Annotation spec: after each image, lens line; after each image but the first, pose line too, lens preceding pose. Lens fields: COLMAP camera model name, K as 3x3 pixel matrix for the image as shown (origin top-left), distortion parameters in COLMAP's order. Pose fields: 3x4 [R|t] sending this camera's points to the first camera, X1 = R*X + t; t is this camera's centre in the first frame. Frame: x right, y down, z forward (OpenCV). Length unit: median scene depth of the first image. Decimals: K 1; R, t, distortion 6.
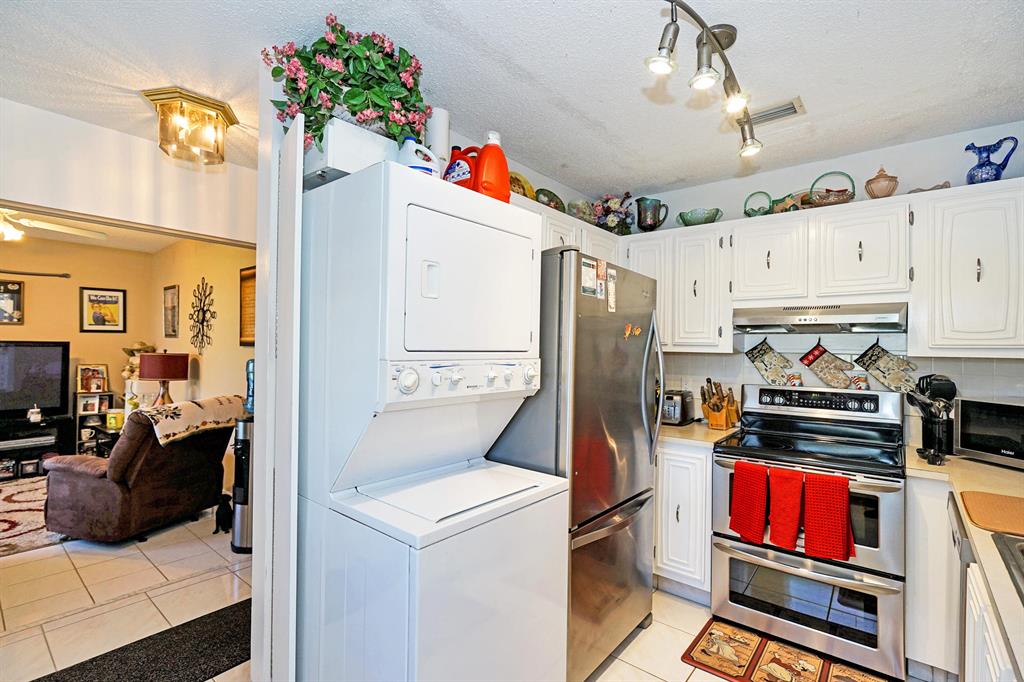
lens RADIAL K [[468.9, 0, 515.1], [0, 468.9, 348.8], [0, 0, 1]] dist [-0.005395, 0.002216]
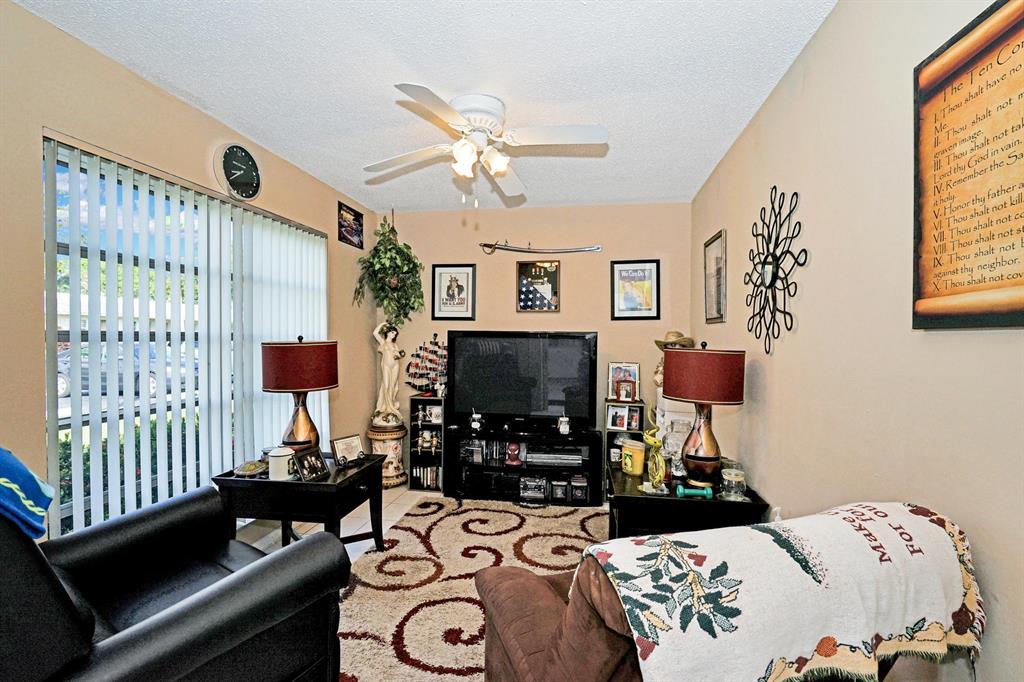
lens RADIAL K [[468.9, 0, 510.7], [0, 468.9, 339.0], [0, 0, 1]] dist [-0.005395, 0.002216]
pose [[0.495373, -0.007208, -0.868651, -0.370700], [-0.002015, 0.999953, -0.009447, 0.003195], [0.868678, 0.006430, 0.495335, 0.512558]]
